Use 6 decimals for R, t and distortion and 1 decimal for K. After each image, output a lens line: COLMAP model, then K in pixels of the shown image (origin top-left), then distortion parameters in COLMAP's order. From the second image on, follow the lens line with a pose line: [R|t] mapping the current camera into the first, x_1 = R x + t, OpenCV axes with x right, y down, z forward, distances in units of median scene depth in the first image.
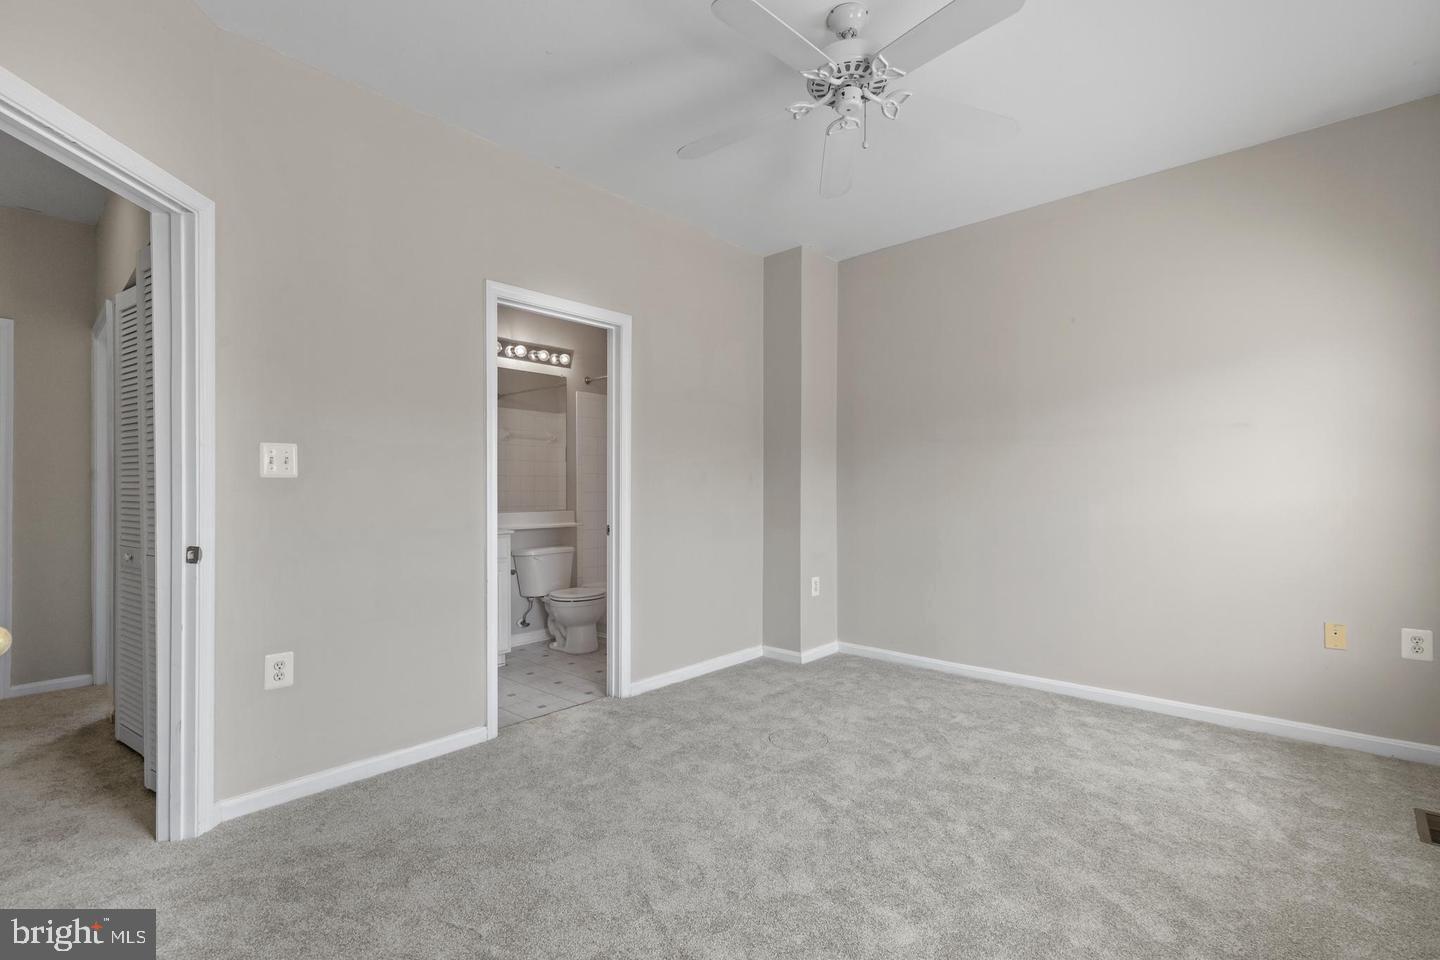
lens RADIAL K [[644.0, 0, 720.2], [0, 644.0, 483.9], [0, 0, 1]] dist [-0.002691, -0.000415]
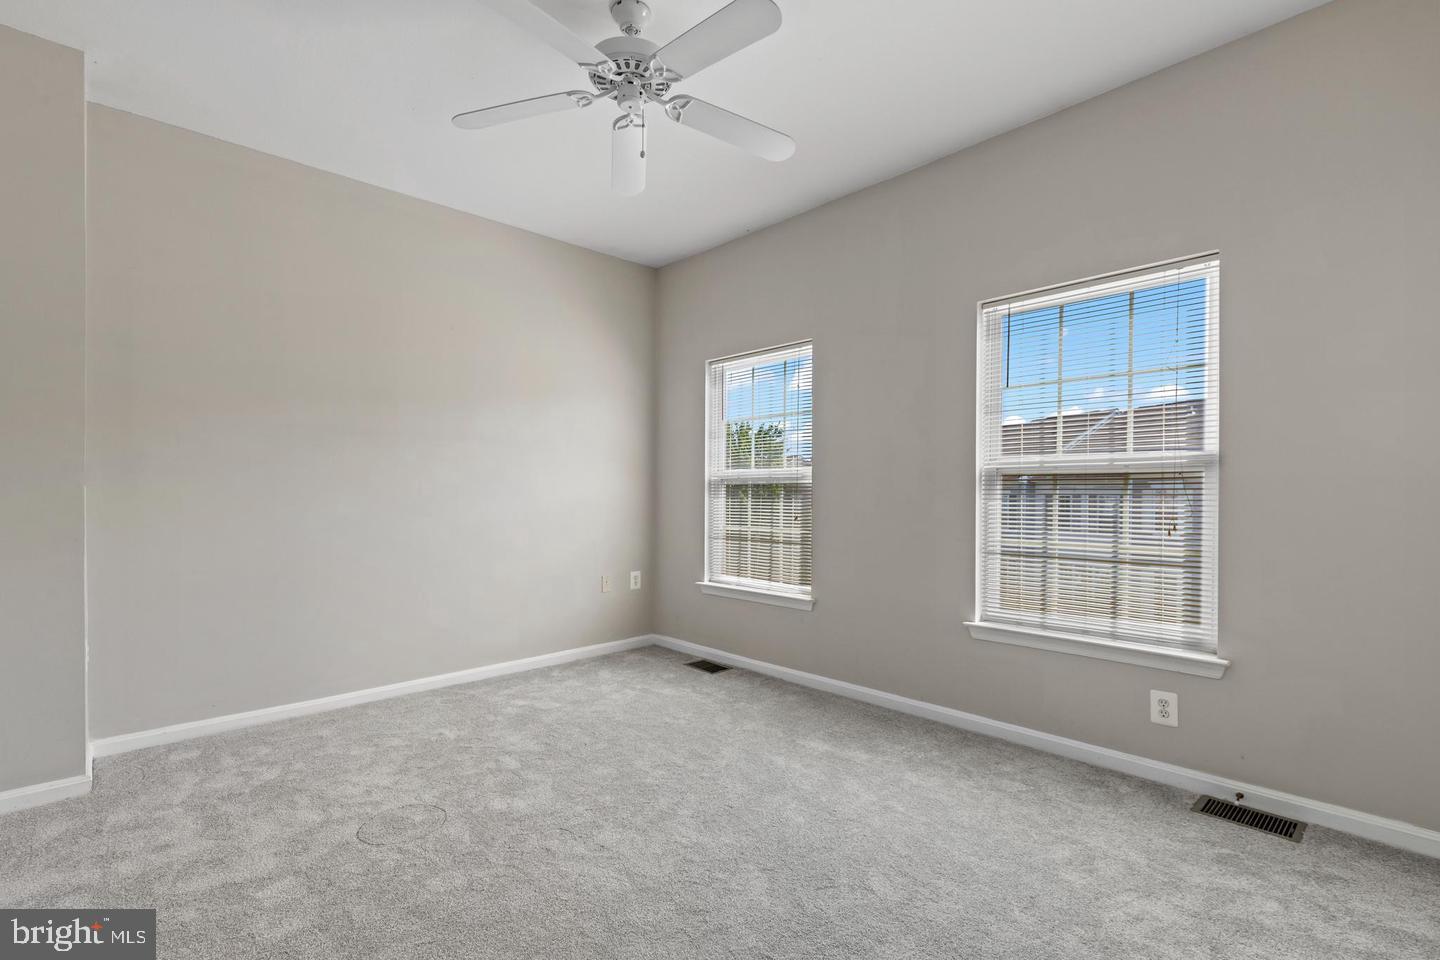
lens RADIAL K [[644.0, 0, 722.7], [0, 644.0, 495.7], [0, 0, 1]] dist [-0.002691, -0.000415]
pose [[0.102404, -0.007519, 0.994714, -0.547313], [-0.002567, 0.999966, 0.007823, 0.006907], [-0.994740, -0.003354, 0.102381, 0.521761]]
